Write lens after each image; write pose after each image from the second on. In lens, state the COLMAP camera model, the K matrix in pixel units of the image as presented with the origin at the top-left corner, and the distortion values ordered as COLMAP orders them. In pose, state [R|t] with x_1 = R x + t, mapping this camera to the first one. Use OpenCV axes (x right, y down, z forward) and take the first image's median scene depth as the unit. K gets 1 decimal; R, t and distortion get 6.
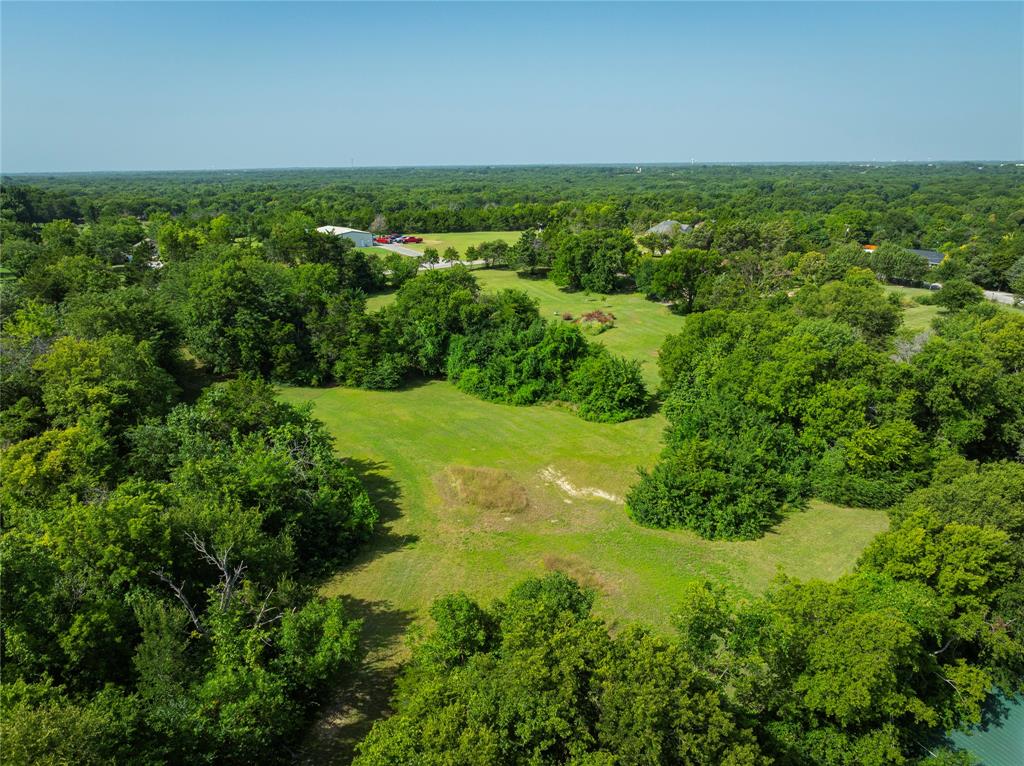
lens RADIAL K [[720.3, 0, 512.1], [0, 720.3, 383.2], [0, 0, 1]] dist [-0.031514, 0.019117]
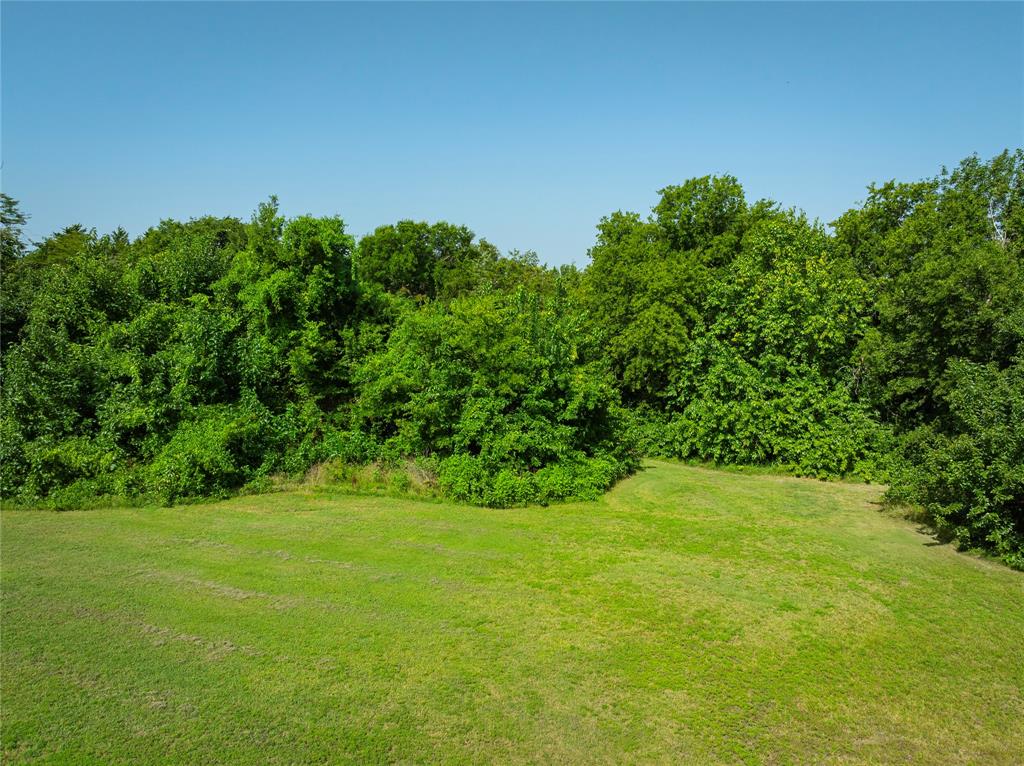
lens RADIAL K [[720.3, 0, 511.2], [0, 720.3, 383.6], [0, 0, 1]] dist [-0.031514, 0.019117]
pose [[0.806533, -0.049102, 0.589146, -0.039026], [0.163679, 0.976136, -0.142718, 0.043536], [-0.568079, 0.211537, 0.795323, 0.730407]]
